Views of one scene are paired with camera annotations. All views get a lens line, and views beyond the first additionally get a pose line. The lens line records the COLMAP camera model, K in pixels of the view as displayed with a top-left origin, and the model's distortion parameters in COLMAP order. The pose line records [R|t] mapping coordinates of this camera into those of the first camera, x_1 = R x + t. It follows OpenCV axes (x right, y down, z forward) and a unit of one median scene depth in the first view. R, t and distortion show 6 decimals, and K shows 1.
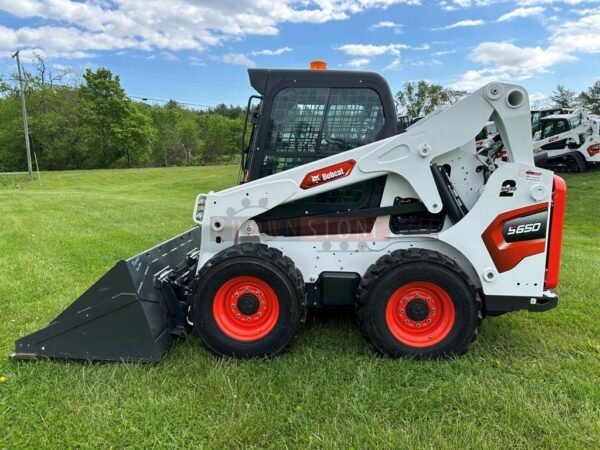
lens RADIAL K [[459.1, 0, 298.2], [0, 459.1, 227.2], [0, 0, 1]] dist [0.048515, -0.056060]
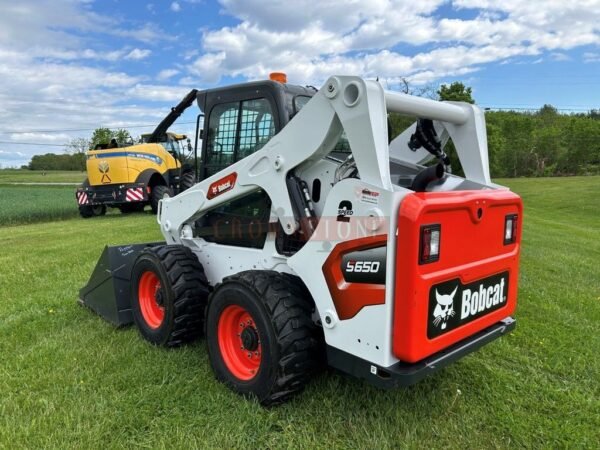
lens RADIAL K [[459.1, 0, 298.2], [0, 459.1, 227.2], [0, 0, 1]] dist [0.048515, -0.056060]
pose [[0.700794, 0.090346, -0.707619, 0.092752], [-0.106055, 0.994119, 0.021893, -0.006510], [0.705436, 0.059704, 0.706255, 0.040194]]
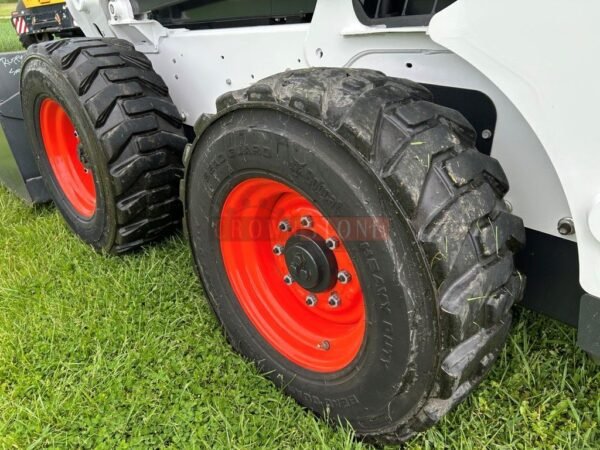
lens RADIAL K [[459.1, 0, 298.2], [0, 459.1, 227.2], [0, 0, 1]] dist [0.048515, -0.056060]
pose [[0.732012, 0.285983, -0.618362, 0.044535], [-0.059121, 0.930873, 0.360527, 0.003572], [0.678721, -0.227352, 0.698318, 0.074529]]
